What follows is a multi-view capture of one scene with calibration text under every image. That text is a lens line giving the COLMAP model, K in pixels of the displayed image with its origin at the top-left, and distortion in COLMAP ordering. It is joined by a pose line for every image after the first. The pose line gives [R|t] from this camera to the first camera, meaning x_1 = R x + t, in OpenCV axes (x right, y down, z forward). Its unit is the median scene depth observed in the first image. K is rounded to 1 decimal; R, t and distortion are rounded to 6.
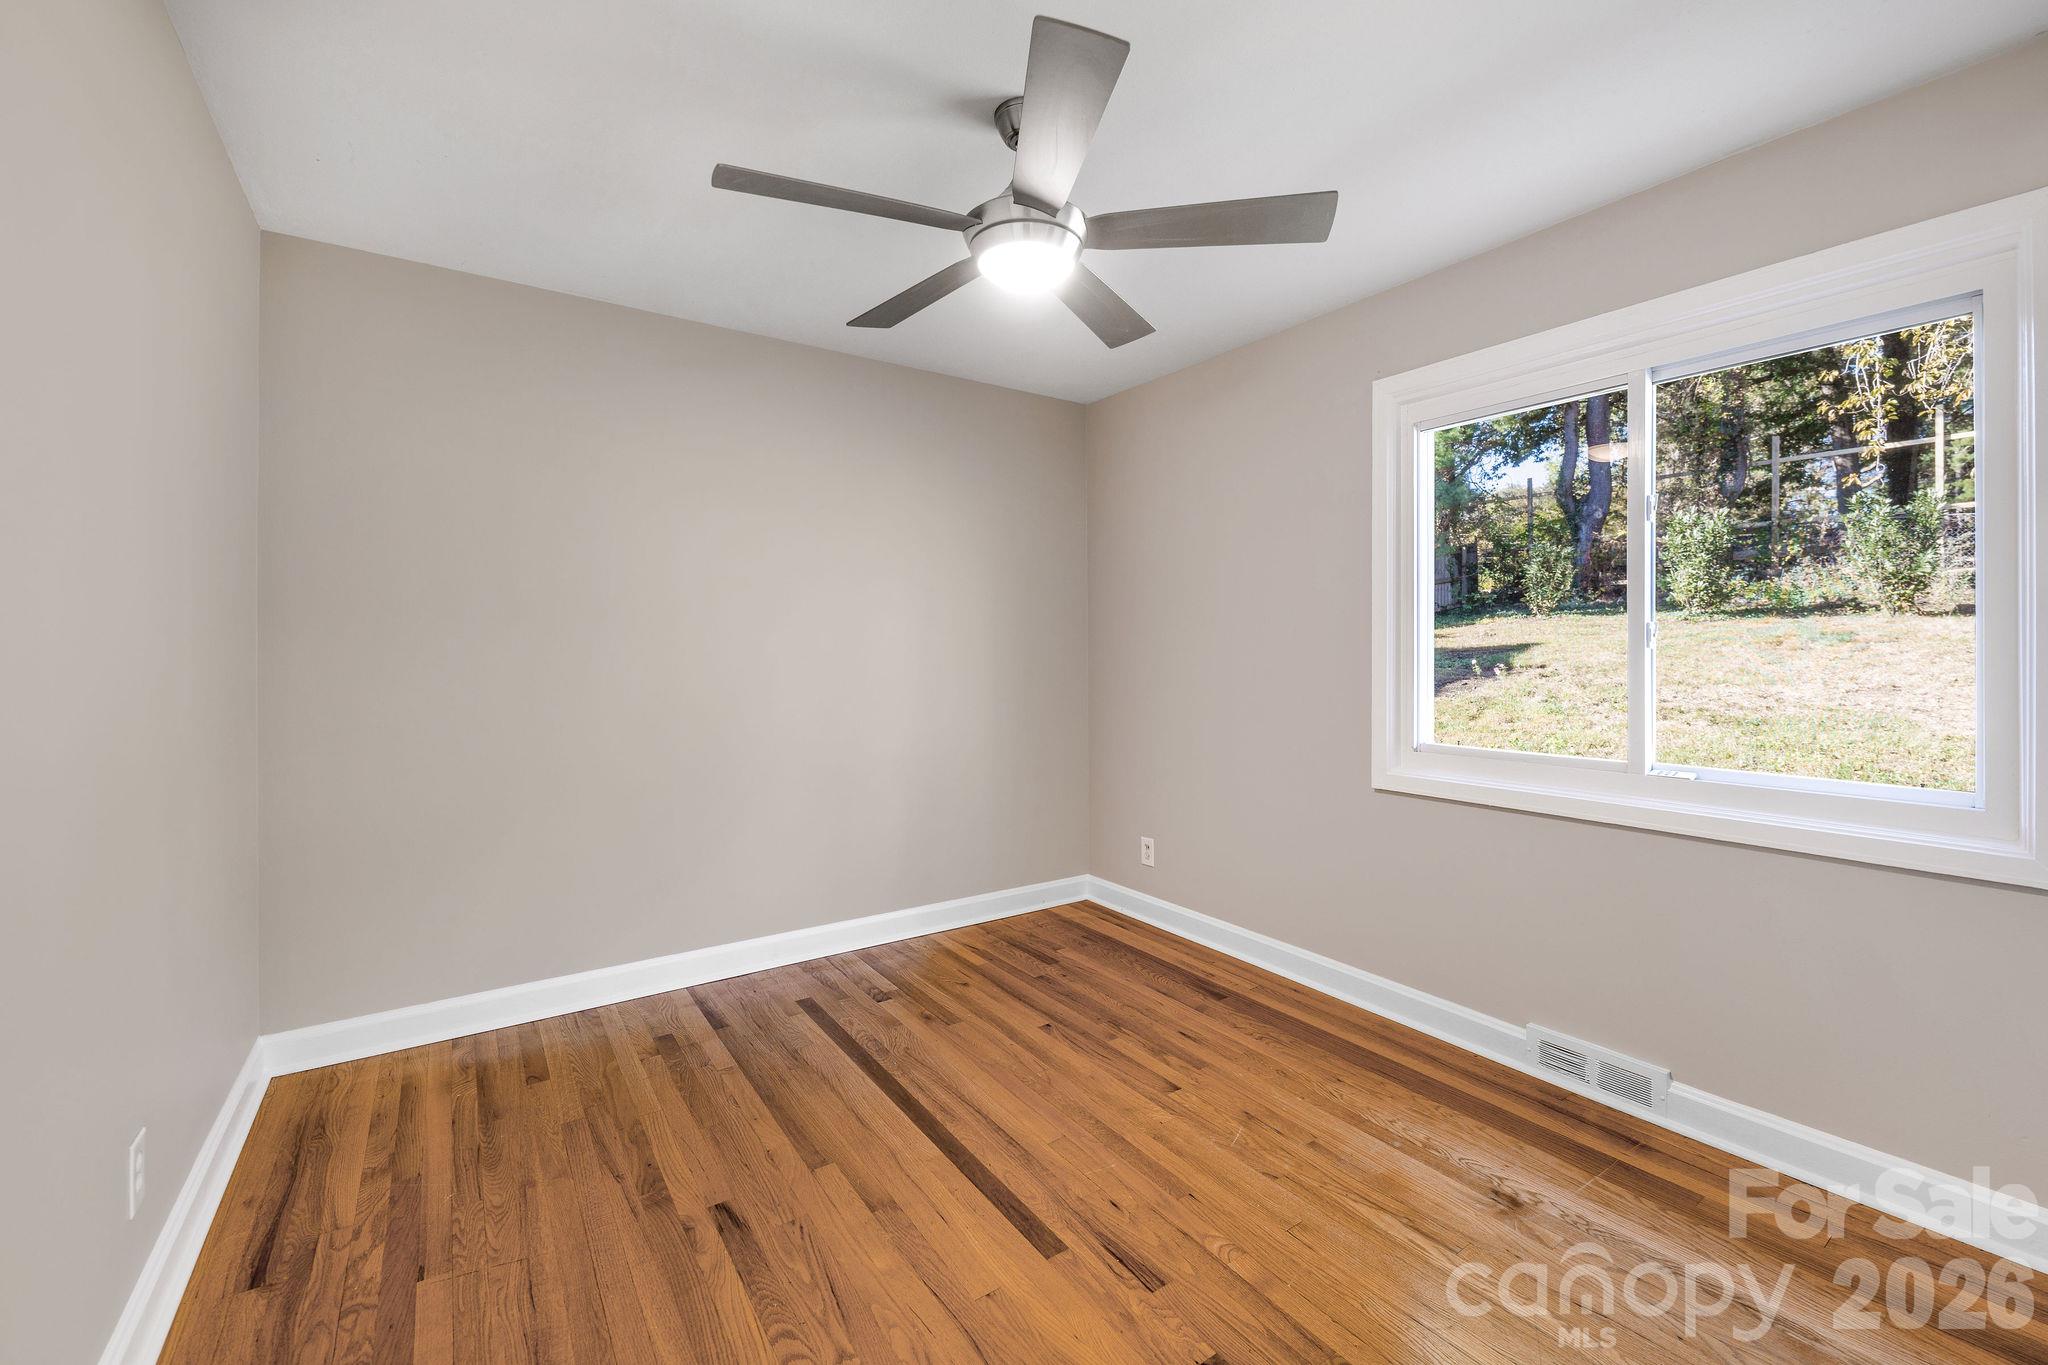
lens RADIAL K [[830.0, 0, 1031.2], [0, 830.0, 669.6], [0, 0, 1]] dist [0.006731, -0.003651]
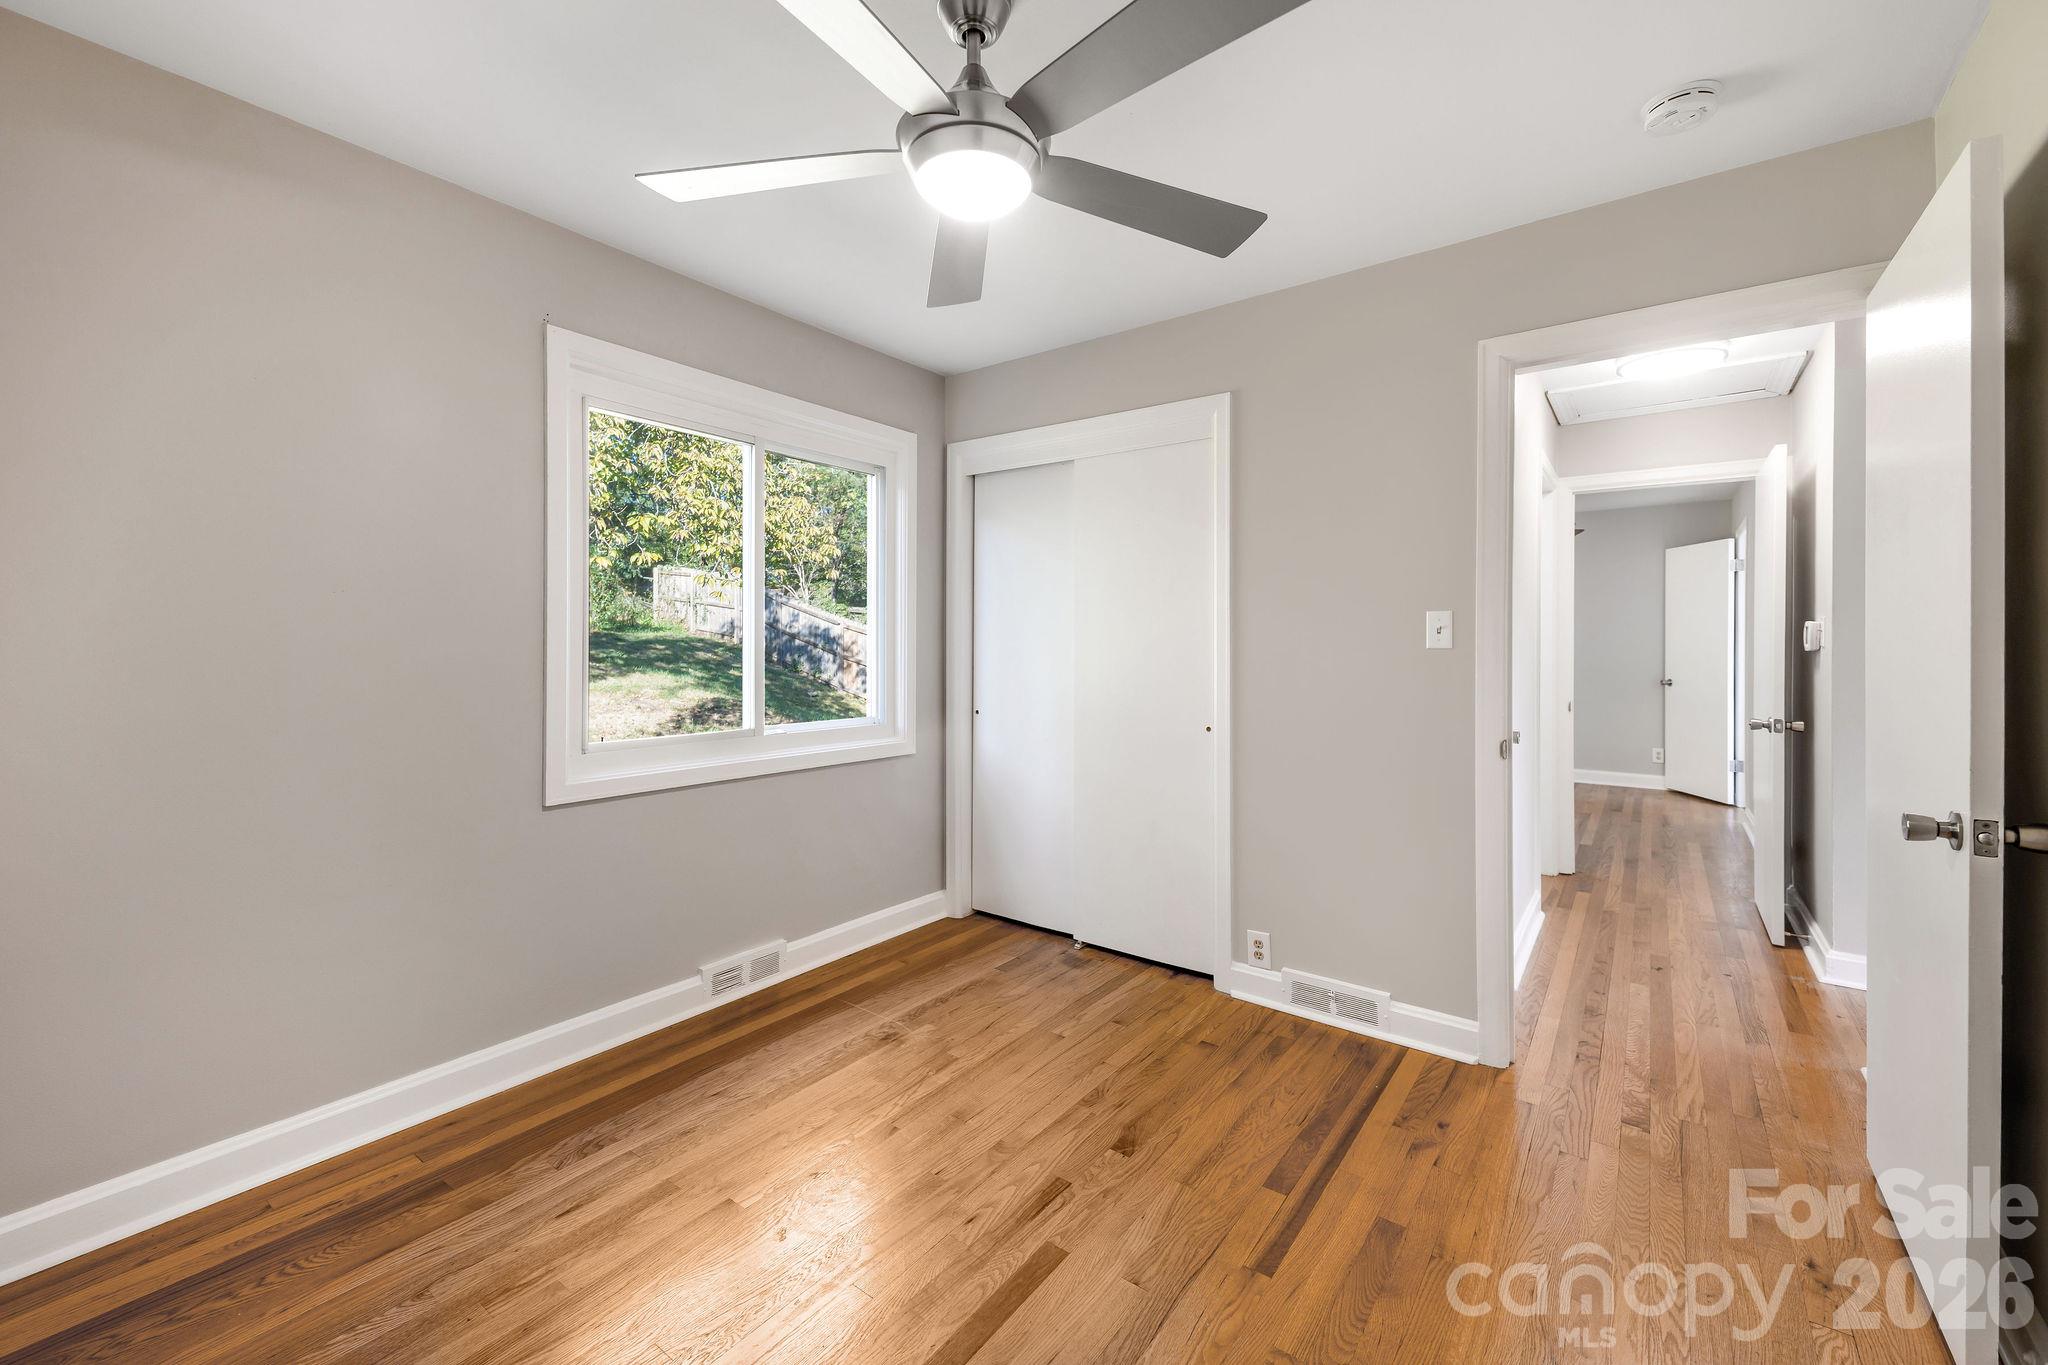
lens RADIAL K [[830.0, 0, 1016.6], [0, 830.0, 639.6], [0, 0, 1]] dist [0.006731, -0.003651]
pose [[-0.324225, 0.010087, 0.945926, -0.669310], [0.019267, 0.999806, -0.004057, -0.017004], [-0.945784, 0.016909, -0.324357, 1.007228]]
